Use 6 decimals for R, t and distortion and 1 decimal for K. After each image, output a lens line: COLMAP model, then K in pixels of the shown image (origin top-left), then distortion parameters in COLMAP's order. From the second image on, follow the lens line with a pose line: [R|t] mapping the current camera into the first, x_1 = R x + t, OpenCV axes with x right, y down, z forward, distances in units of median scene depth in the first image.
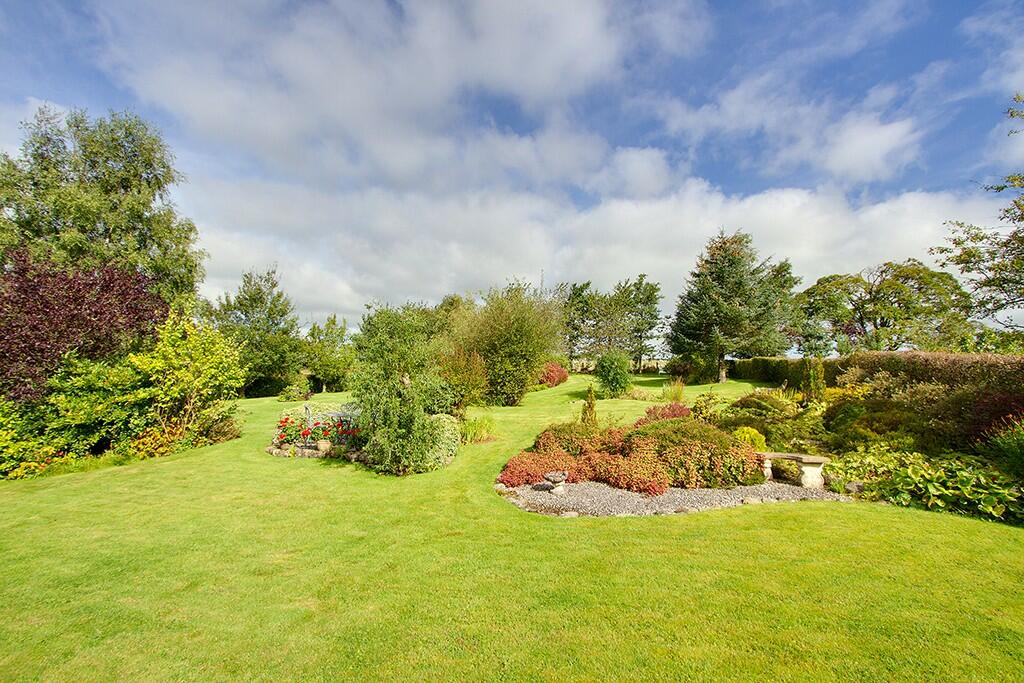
lens RADIAL K [[447.4, 0, 507.6], [0, 447.4, 354.3], [0, 0, 1]] dist [-0.016323, -0.000292]
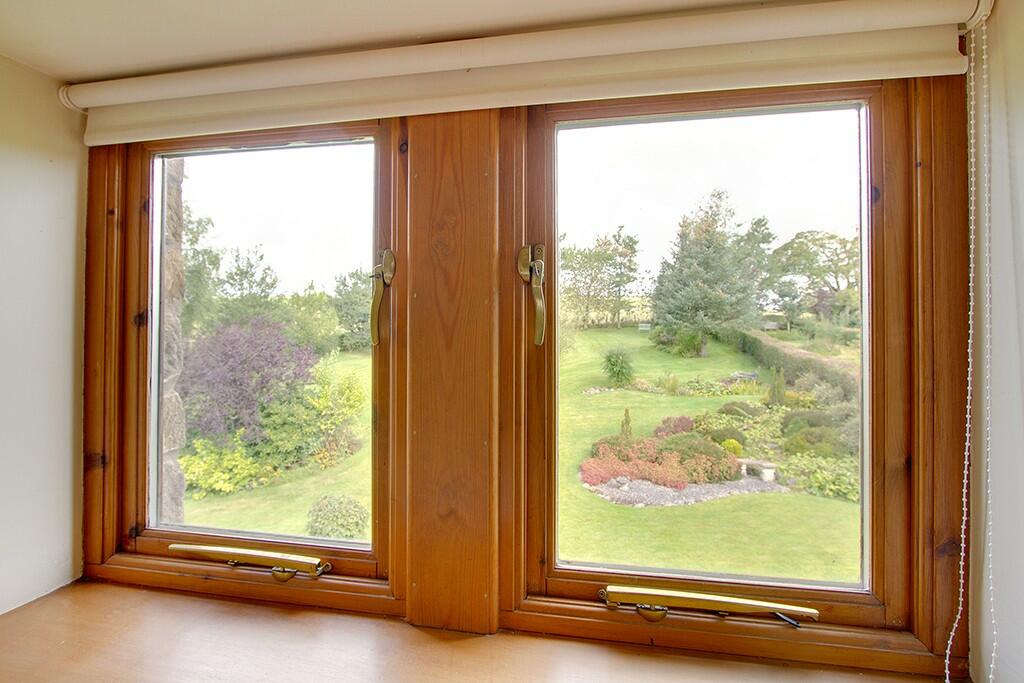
lens RADIAL K [[471.3, 0, 504.4], [0, 471.3, 341.7], [0, 0, 1]] dist [-0.021018, -0.000209]
pose [[0.998320, -0.016558, 0.055526, -0.326679], [0.012144, 0.996808, 0.078912, -0.300193], [-0.056655, -0.078106, 0.995334, -0.537267]]
